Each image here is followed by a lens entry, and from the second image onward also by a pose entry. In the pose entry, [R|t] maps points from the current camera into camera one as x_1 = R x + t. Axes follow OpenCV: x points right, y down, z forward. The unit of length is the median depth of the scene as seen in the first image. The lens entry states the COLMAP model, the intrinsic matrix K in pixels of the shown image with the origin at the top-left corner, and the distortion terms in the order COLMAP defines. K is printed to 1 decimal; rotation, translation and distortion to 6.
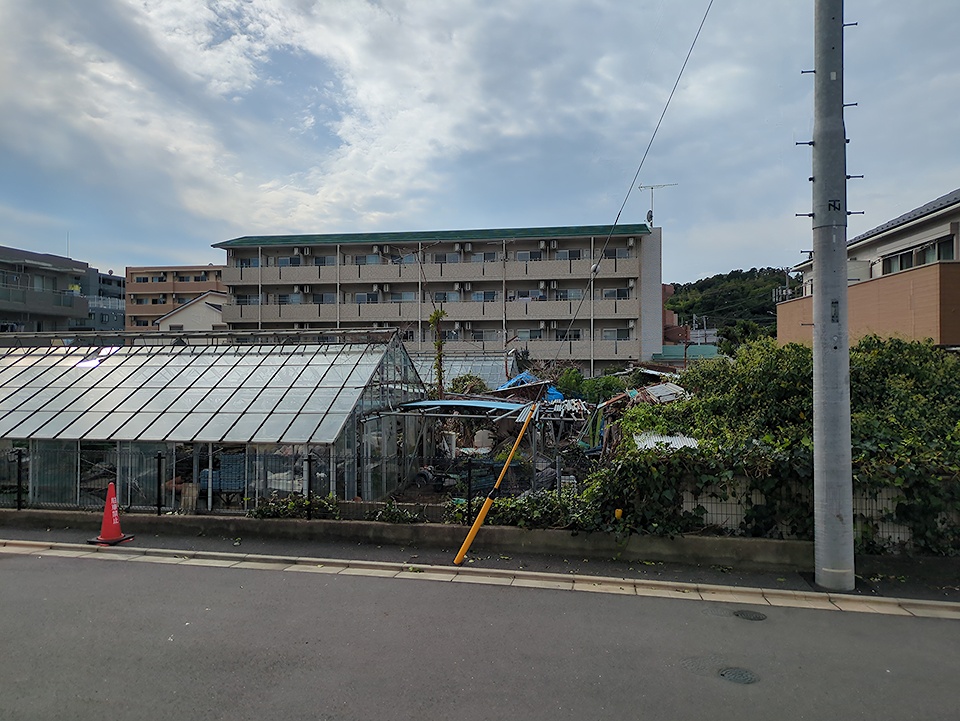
lens RADIAL K [[718.9, 0, 480.3], [0, 718.9, 357.1], [0, 0, 1]] dist [0.046010, -0.043725]
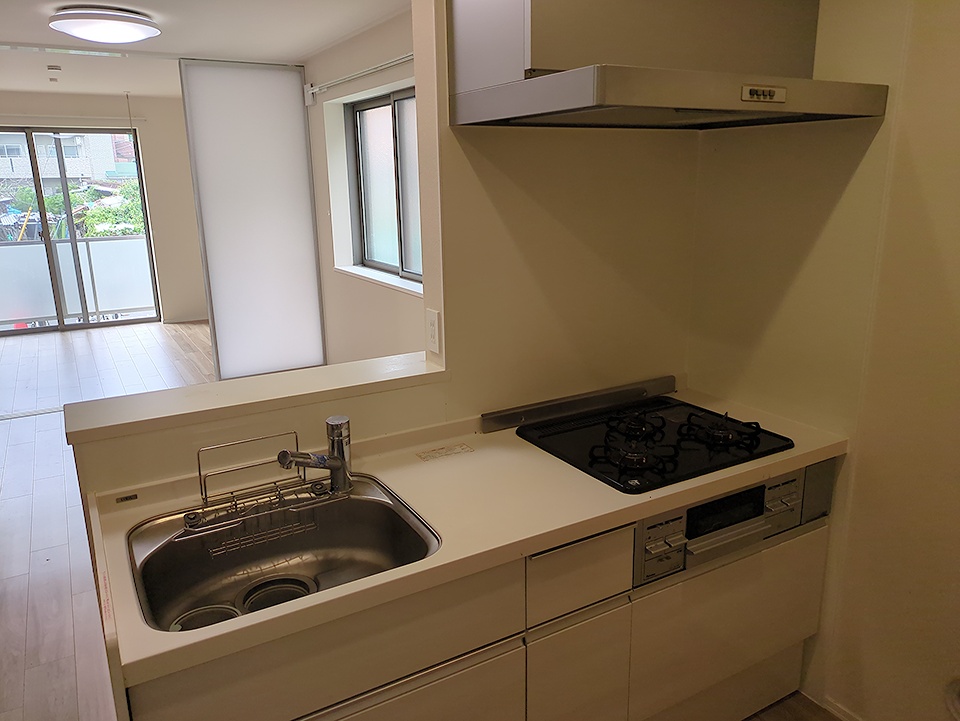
lens RADIAL K [[718.9, 0, 480.9], [0, 718.9, 358.5], [0, 0, 1]] dist [0.046010, -0.043725]
pose [[0.767750, -0.167682, 0.618420, -0.160827], [0.008879, 0.967842, 0.251403, -0.008993], [-0.640688, -0.187523, 0.744549, -0.739903]]
